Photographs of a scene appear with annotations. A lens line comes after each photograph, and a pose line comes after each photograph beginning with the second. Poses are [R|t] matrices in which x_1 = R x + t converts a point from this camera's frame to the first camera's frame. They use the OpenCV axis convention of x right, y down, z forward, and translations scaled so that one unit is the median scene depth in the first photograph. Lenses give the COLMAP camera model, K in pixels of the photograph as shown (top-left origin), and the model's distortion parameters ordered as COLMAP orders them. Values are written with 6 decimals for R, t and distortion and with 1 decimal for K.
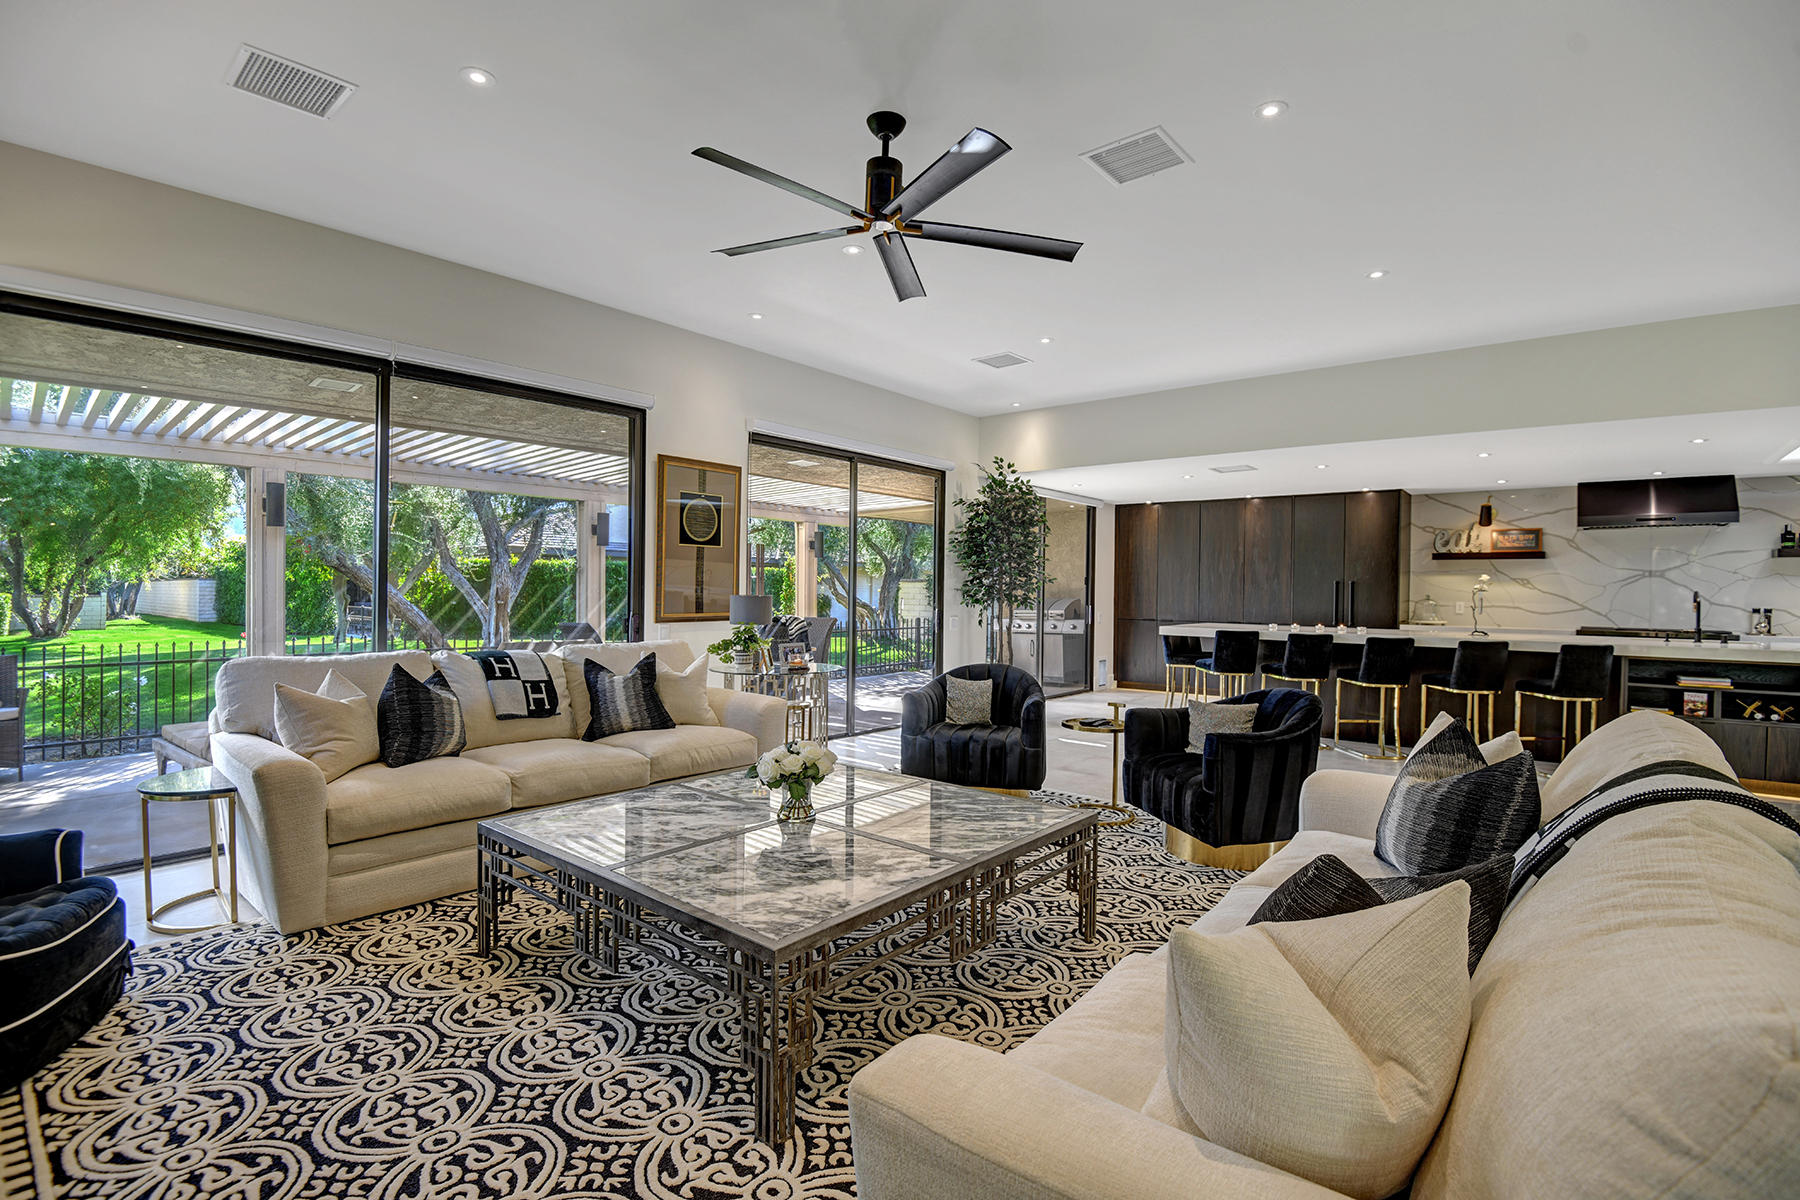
lens RADIAL K [[833.1, 0, 911.8], [0, 833.1, 596.7], [0, 0, 1]] dist [-0.008311, -0.020863]
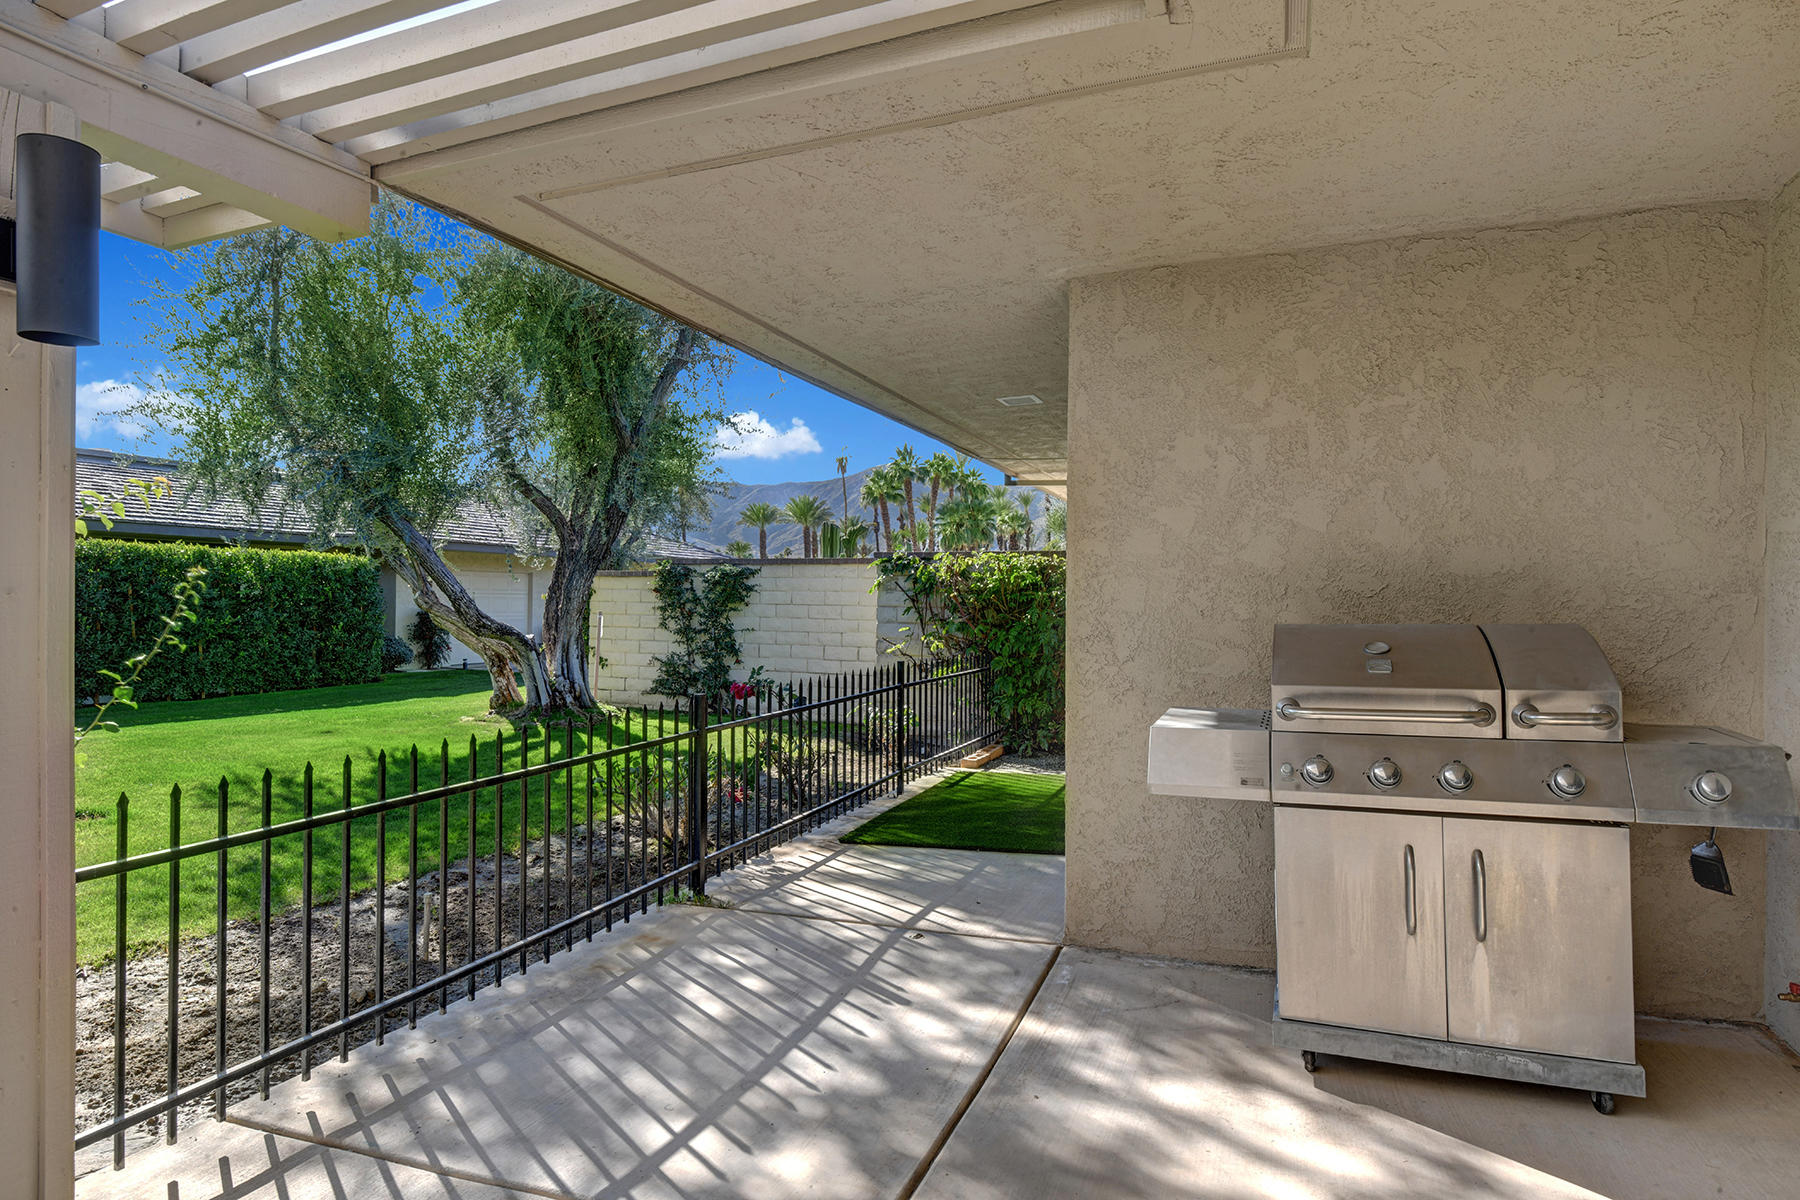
lens RADIAL K [[945.0, 0, 900.0], [0, 945.0, 600.0], [0, 0, 1]] dist [-0.000324, 0.000033]
pose [[0.951775, -0.006539, 0.306726, -0.034259], [0.007739, 0.999966, -0.002695, -0.005867], [-0.306698, 0.004938, 0.951794, 1.201164]]
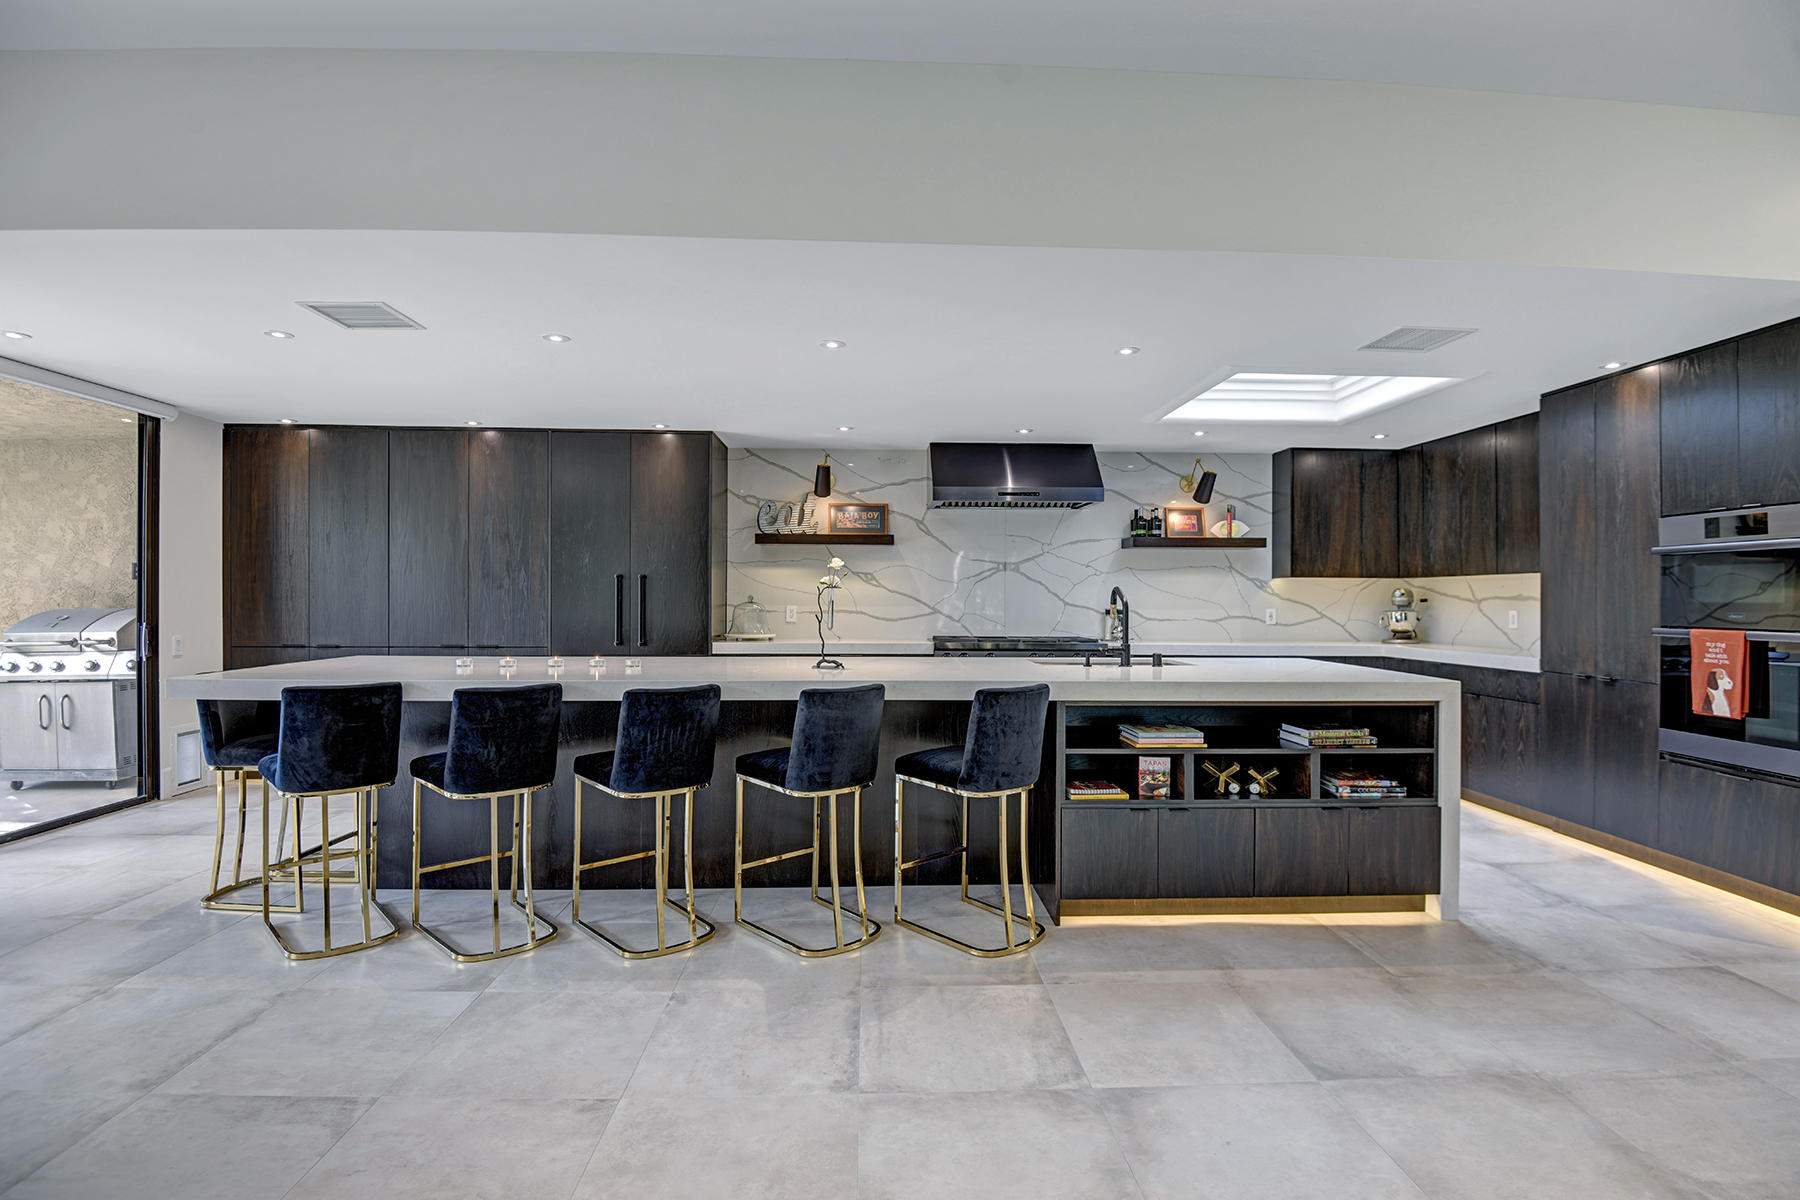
lens RADIAL K [[863.1, 0, 906.2], [0, 863.1, 596.6], [0, 0, 1]] dist [-0.018304, -0.000075]
pose [[0.744956, -0.006754, 0.667080, 0.283613], [0.009496, 0.999955, -0.000481, -0.000007], [-0.667046, 0.006693, 0.744986, 0.446287]]
